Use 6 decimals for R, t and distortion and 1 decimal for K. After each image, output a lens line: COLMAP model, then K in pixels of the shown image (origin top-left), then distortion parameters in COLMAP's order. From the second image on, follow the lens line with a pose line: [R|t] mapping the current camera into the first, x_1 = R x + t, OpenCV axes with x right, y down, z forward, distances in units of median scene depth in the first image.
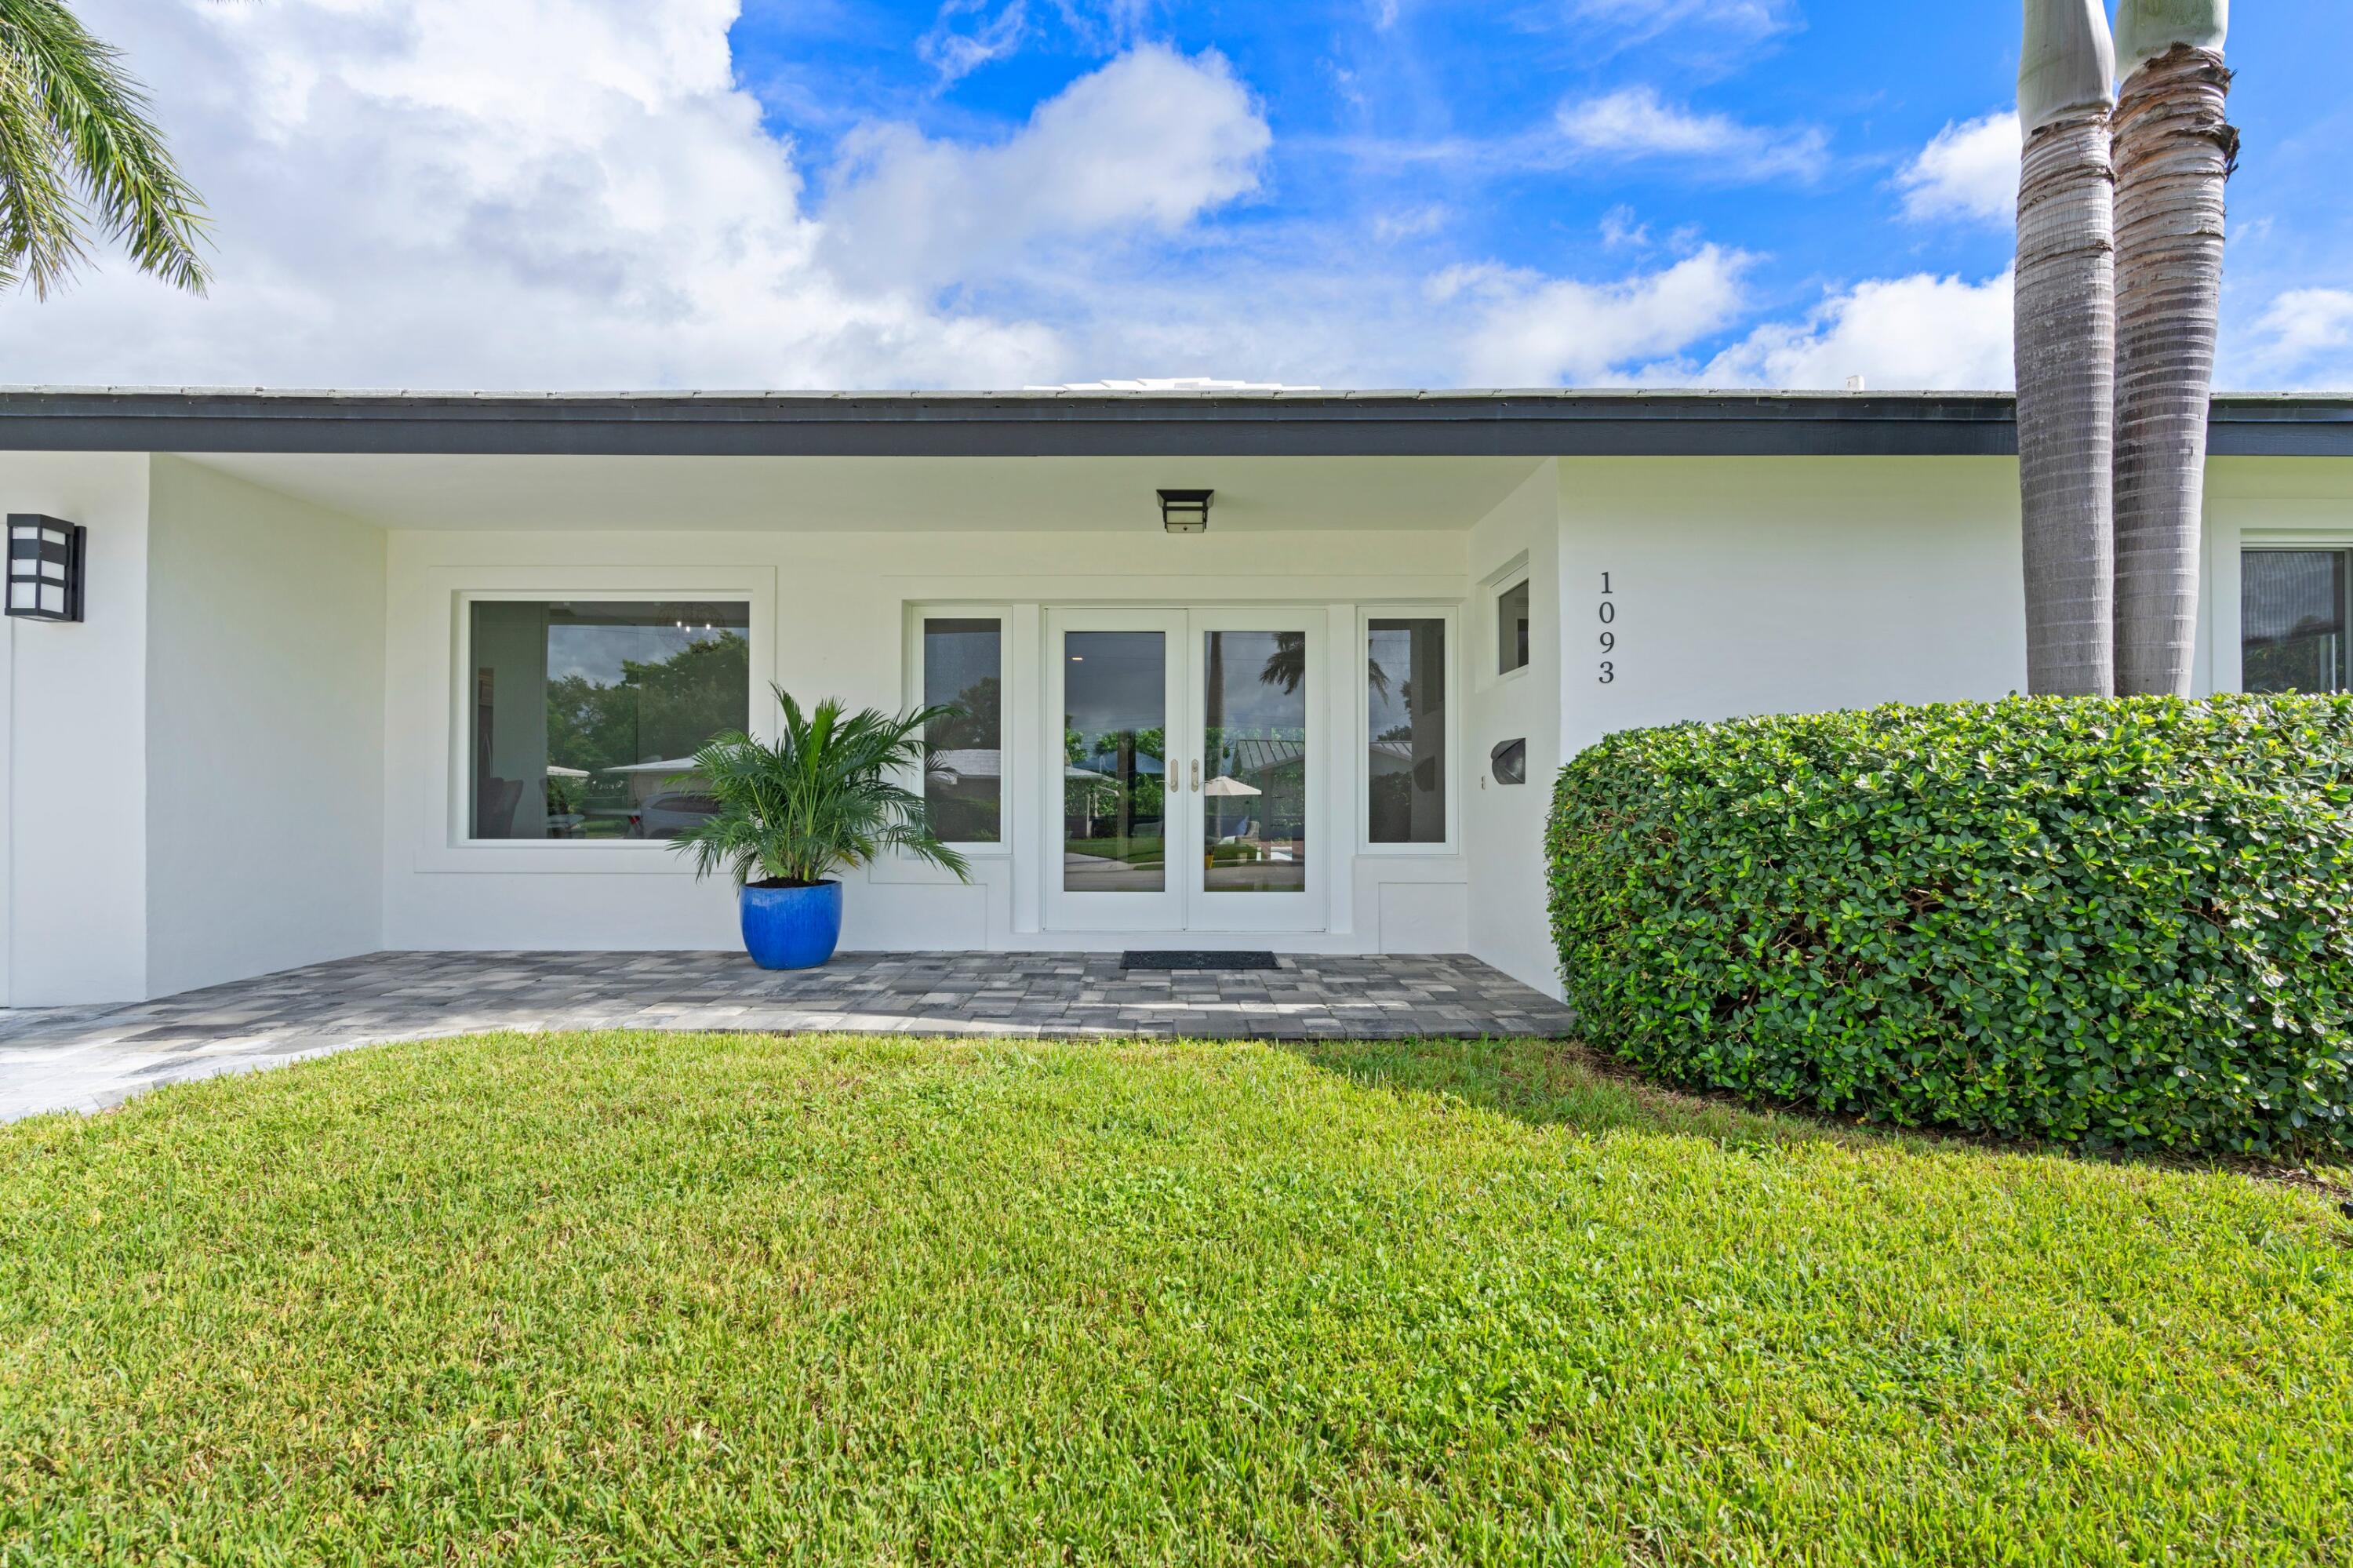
lens RADIAL K [[1060.8, 0, 1176.5], [0, 1060.8, 784.0], [0, 0, 1]] dist [-0.004481, 0.000177]
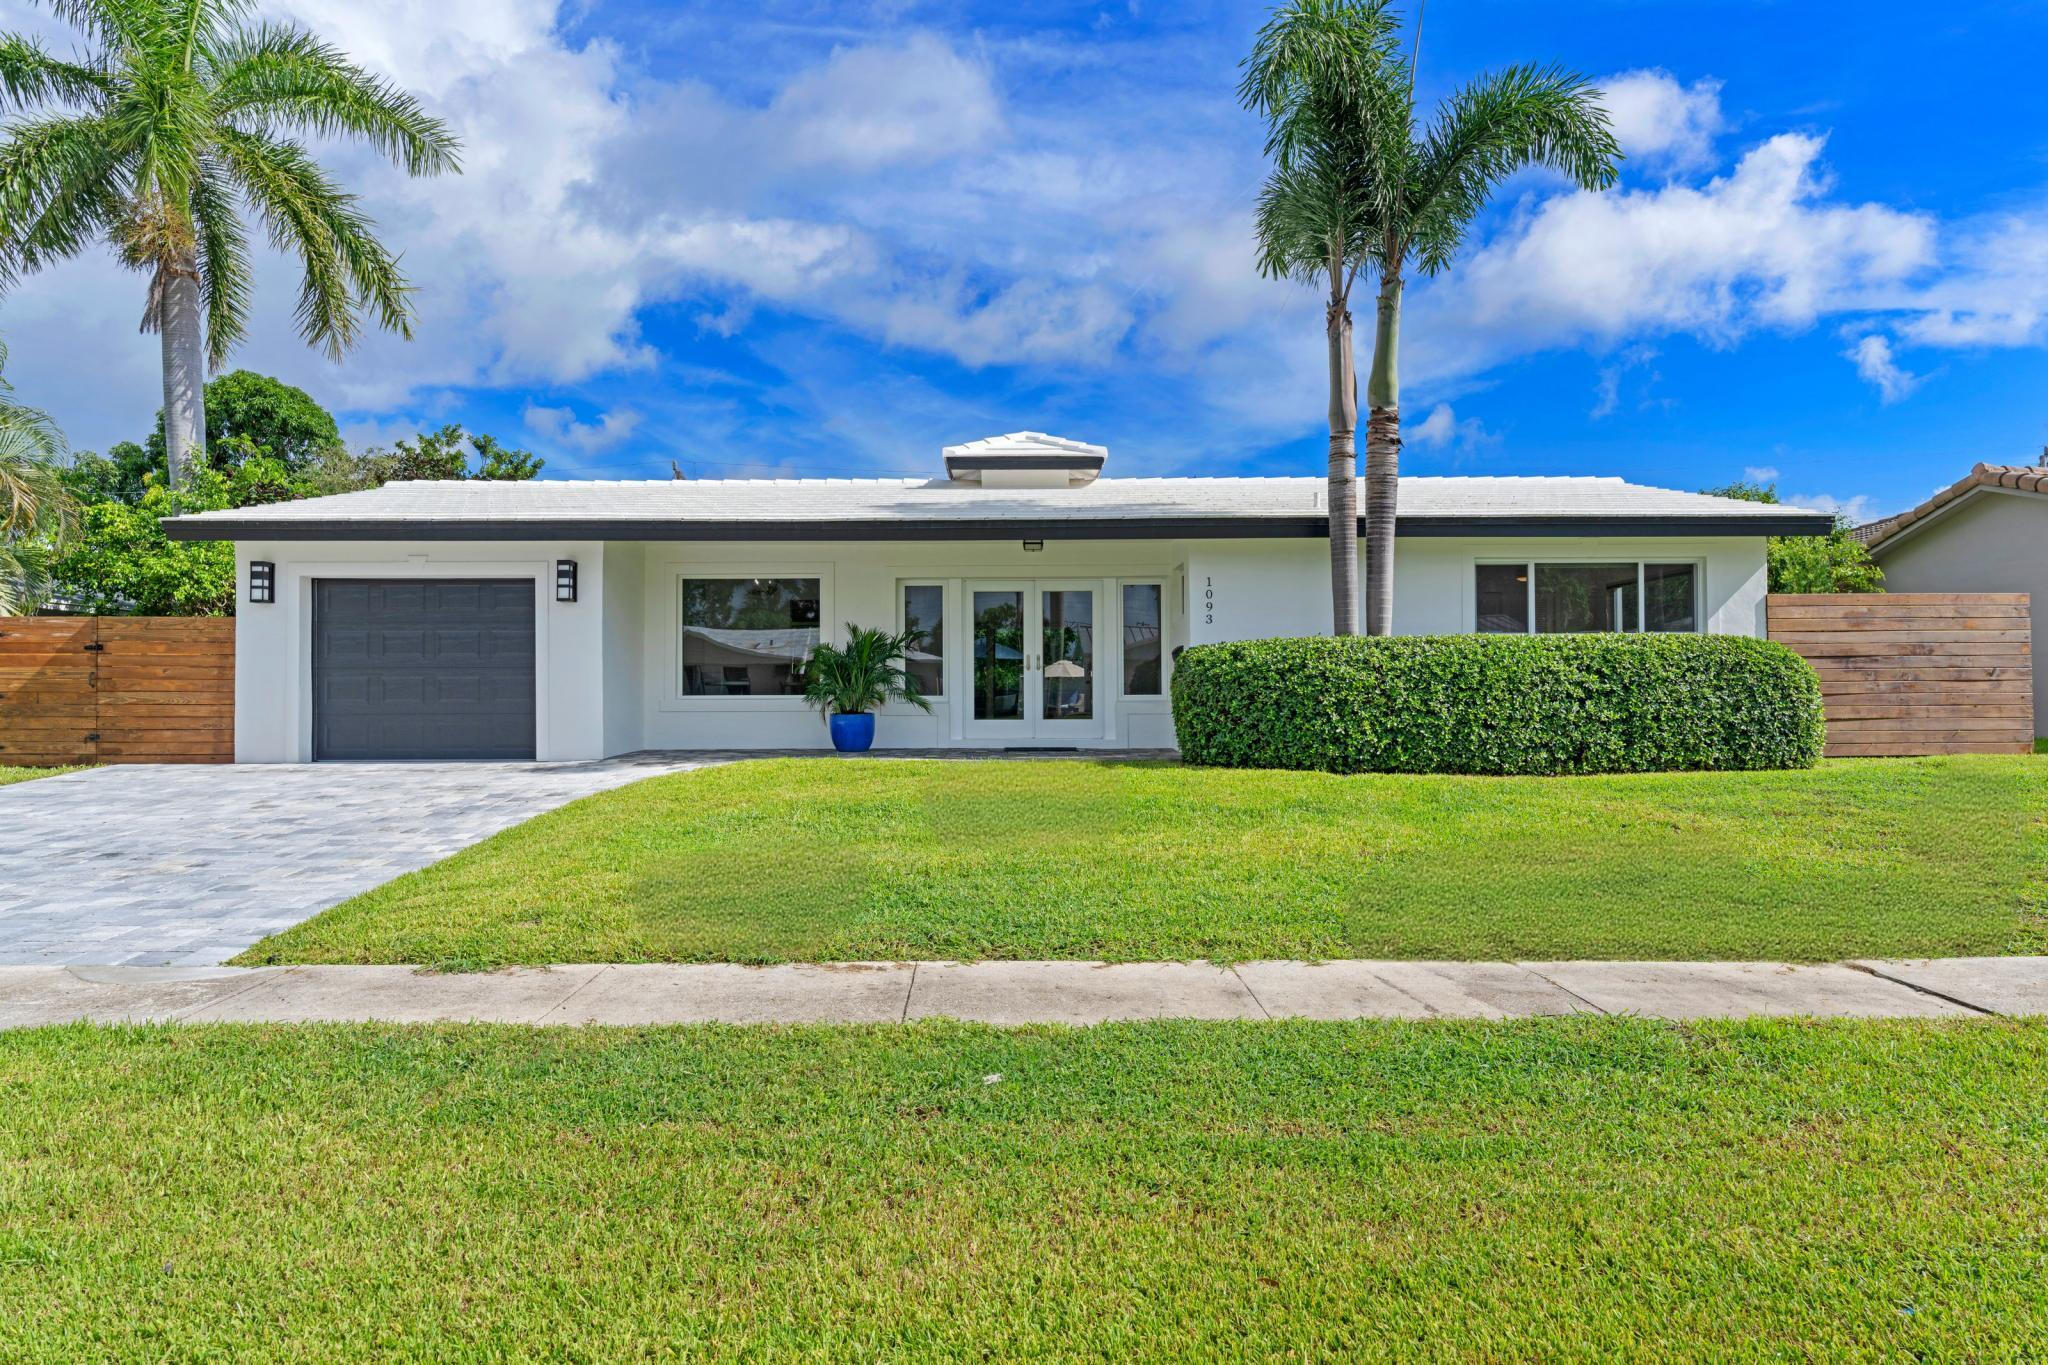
lens RADIAL K [[1177.1, 0, 1024.3], [0, 1177.1, 626.0], [0, 0, 1]] dist [-0.004576, 0.000868]
pose [[0.999964, -0.004347, 0.007332, -0.039396], [0.004597, 0.999399, -0.034370, 0.000258], [-0.007179, 0.034403, 0.999382, -1.959295]]
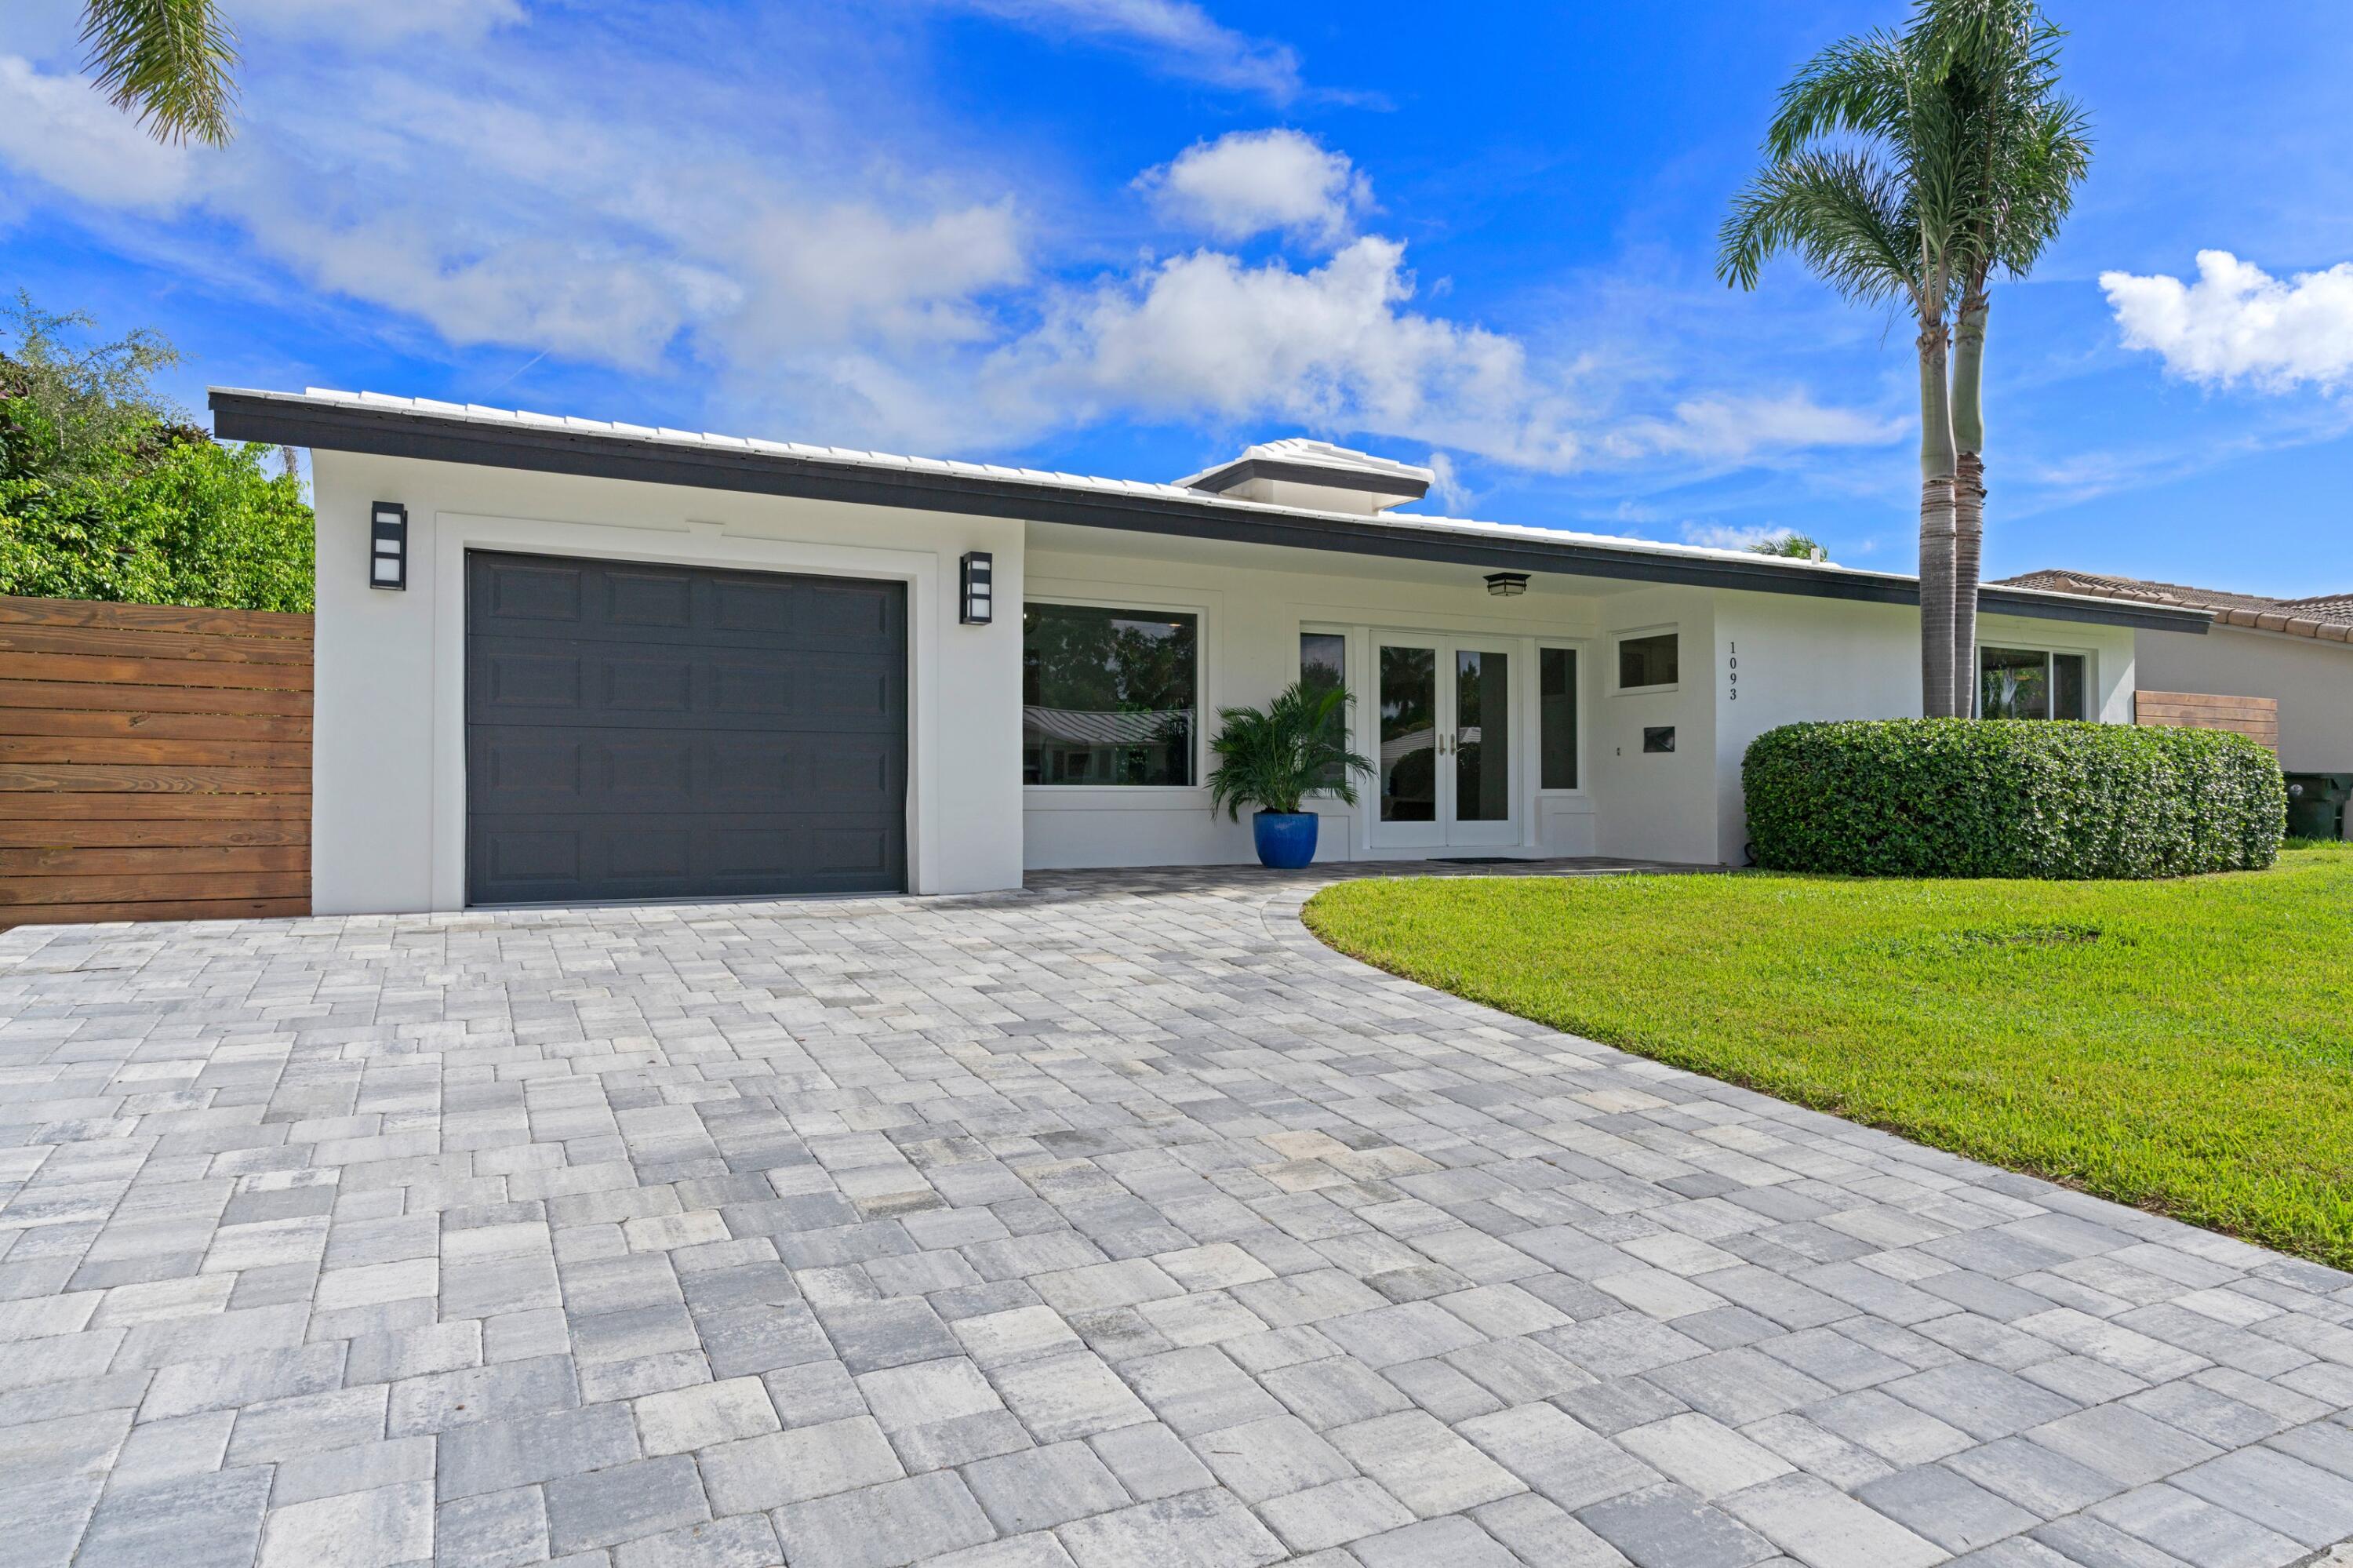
lens RADIAL K [[1400.4, 0, 1179.8], [0, 1400.4, 737.5], [0, 0, 1]] dist [0.020411, -0.000470]
pose [[0.887954, 0.019539, 0.459517, -1.954332], [-0.010749, 0.999706, -0.021739, 0.046699], [-0.459807, 0.014364, 0.887903, -0.948766]]
